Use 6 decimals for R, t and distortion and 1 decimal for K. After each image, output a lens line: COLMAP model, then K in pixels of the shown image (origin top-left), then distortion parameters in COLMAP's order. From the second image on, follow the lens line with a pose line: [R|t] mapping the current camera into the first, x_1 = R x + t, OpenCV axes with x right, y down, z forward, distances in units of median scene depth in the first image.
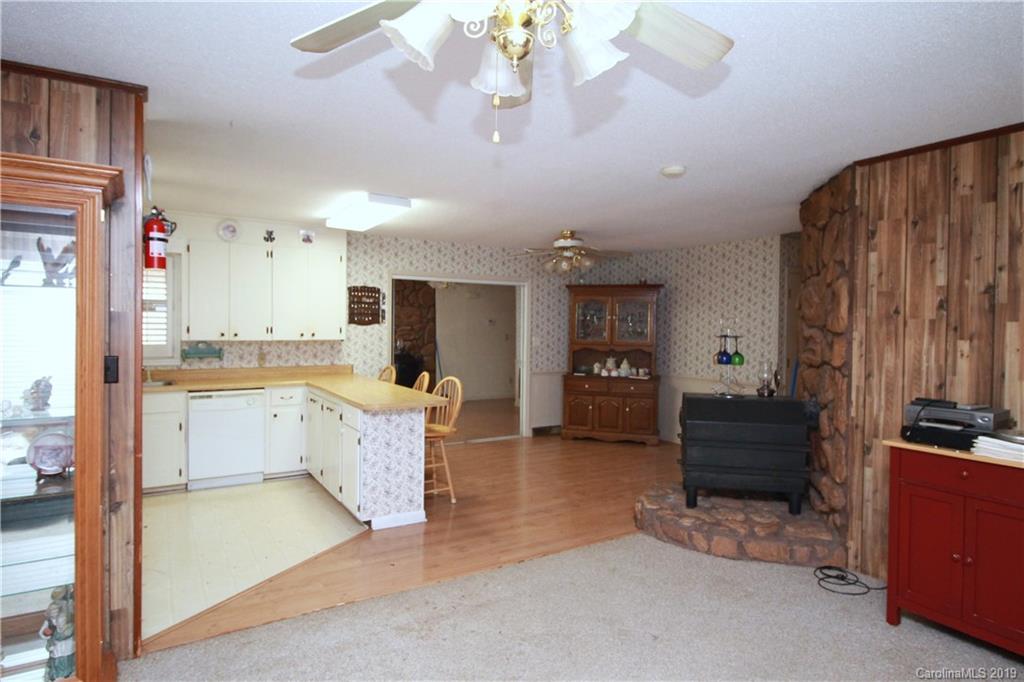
lens RADIAL K [[567.6, 0, 515.4], [0, 567.6, 338.5], [0, 0, 1]] dist [0.003268, -0.010278]
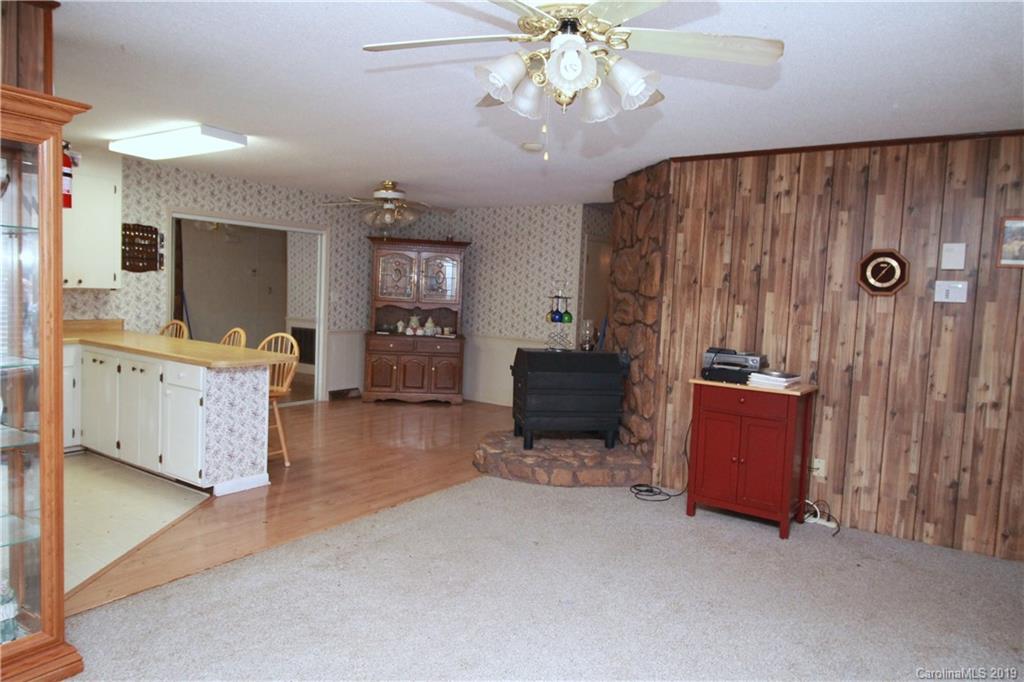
lens RADIAL K [[660.0, 0, 510.3], [0, 660.0, 337.3], [0, 0, 1]] dist [0.006015, -0.002259]
pose [[0.916792, 0.001556, 0.399362, -0.243003], [-0.026706, 0.997993, 0.057419, 0.003015], [-0.398471, -0.063307, 0.914994, -0.163123]]
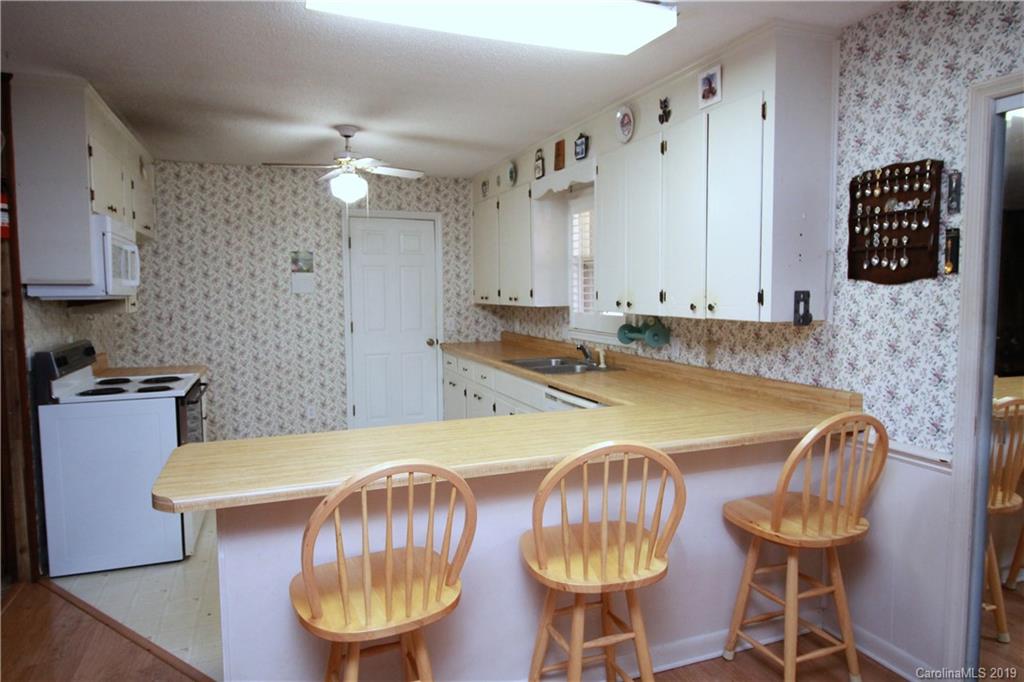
lens RADIAL K [[660.0, 0, 510.3], [0, 660.0, 337.3], [0, 0, 1]] dist [0.006015, -0.002259]
pose [[-0.196985, 0.070577, -0.977863, 0.254069], [-0.008312, 0.997249, 0.073651, -0.029349], [0.980371, 0.022637, -0.195856, 1.358484]]
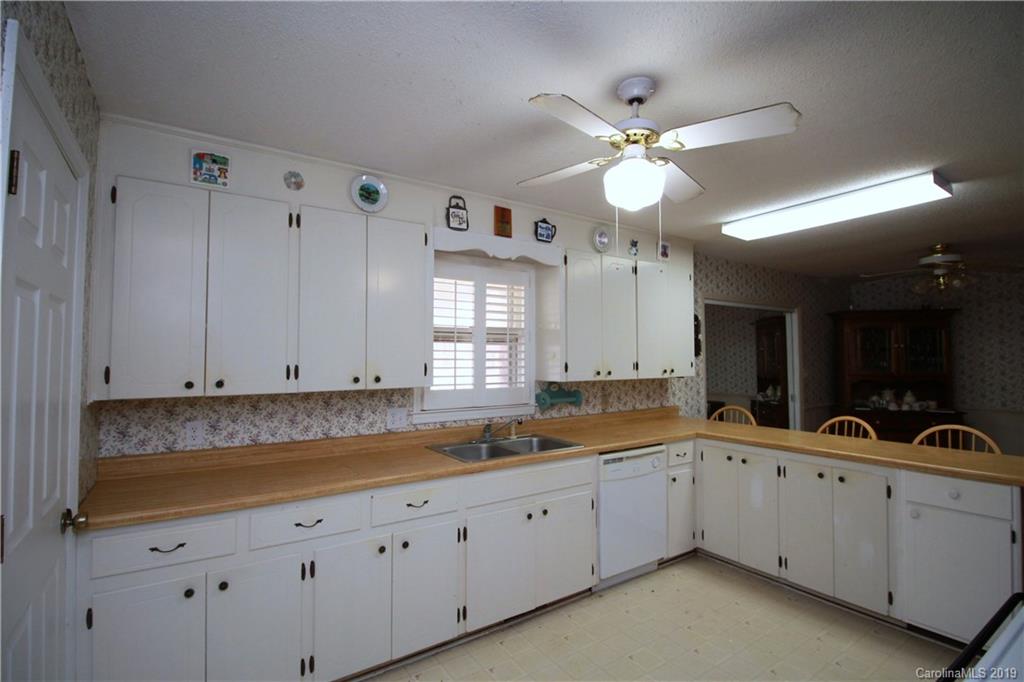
lens RADIAL K [[479.3, 0, 513.3], [0, 479.3, 336.1], [0, 0, 1]] dist [-0.025796, -0.000300]
pose [[0.999447, -0.011991, 0.031012, -0.859494], [0.014008, 0.997743, -0.065673, -0.020437], [-0.030155, 0.066071, 0.997359, 0.479179]]
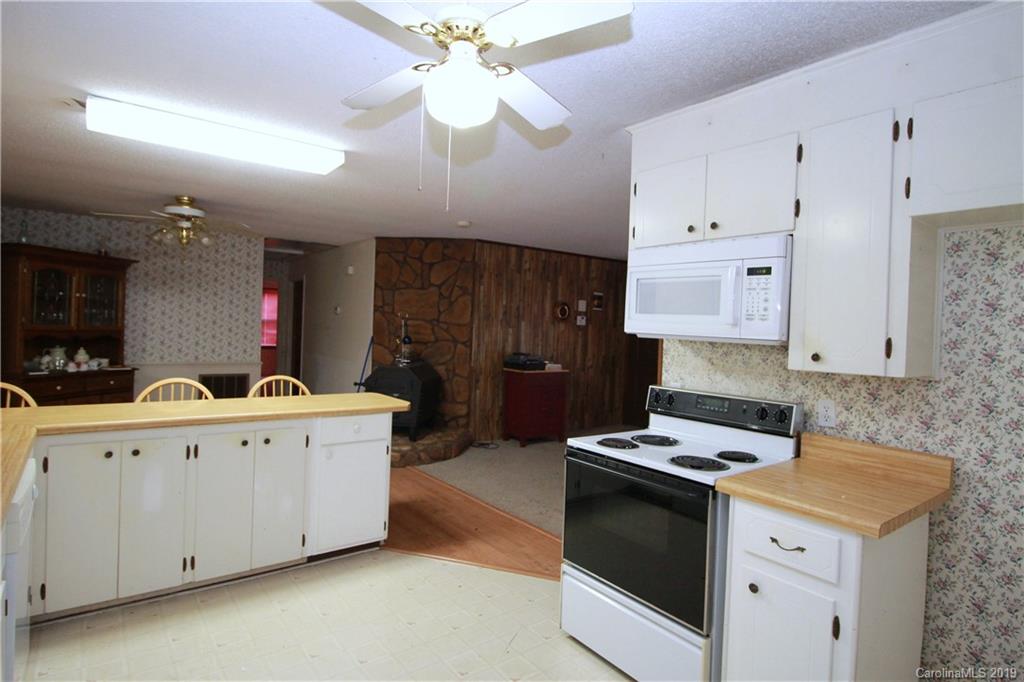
lens RADIAL K [[548.6, 0, 500.4], [0, 548.6, 338.8], [0, 0, 1]] dist [-0.000099, -0.000785]
pose [[-0.079623, -0.035184, 0.996204, -1.126817], [-0.016547, 0.999286, 0.033970, -0.022351], [-0.996688, -0.013780, -0.080148, 0.893433]]
